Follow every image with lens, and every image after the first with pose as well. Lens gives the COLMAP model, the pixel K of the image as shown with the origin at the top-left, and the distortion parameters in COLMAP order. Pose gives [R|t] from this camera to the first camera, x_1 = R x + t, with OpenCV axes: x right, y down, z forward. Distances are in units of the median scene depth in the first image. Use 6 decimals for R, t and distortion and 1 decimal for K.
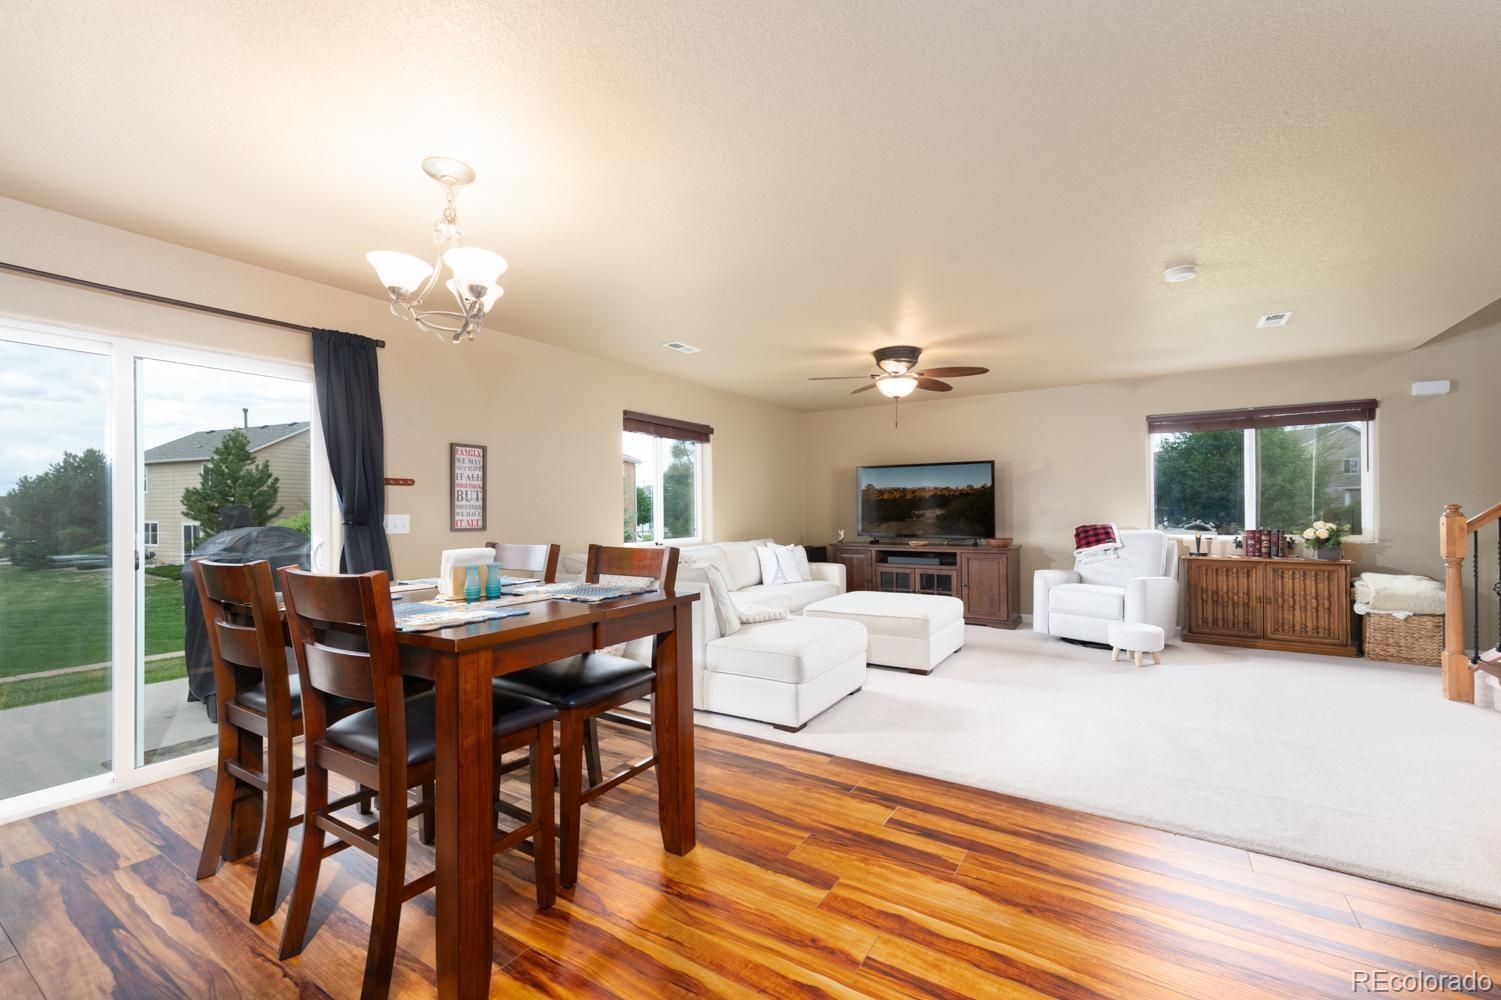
lens RADIAL K [[635.4, 0, 663.1], [0, 635.4, 505.9], [0, 0, 1]] dist [0.000988, -0.000042]
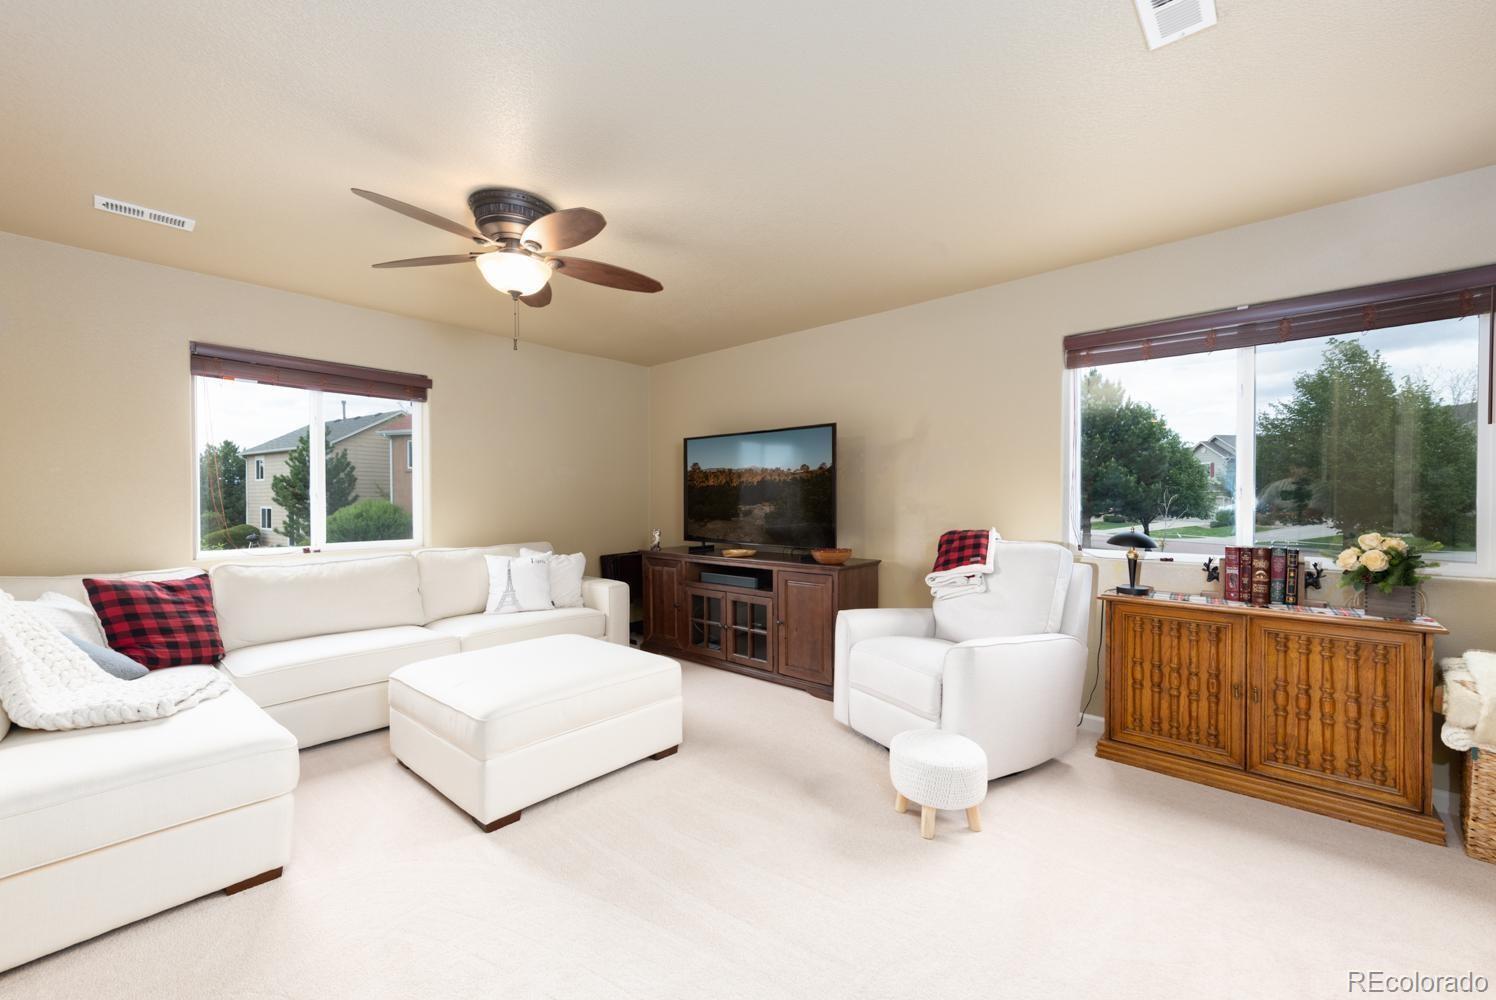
lens RADIAL K [[602.2, 0, 728.2], [0, 602.2, 506.8], [0, 0, 1]] dist [0.000257, 0.000143]
pose [[0.994726, 0.008663, -0.102198, 0.547390], [-0.006811, 0.999806, 0.018460, -0.000050], [0.102338, -0.017667, 0.994593, 0.461899]]
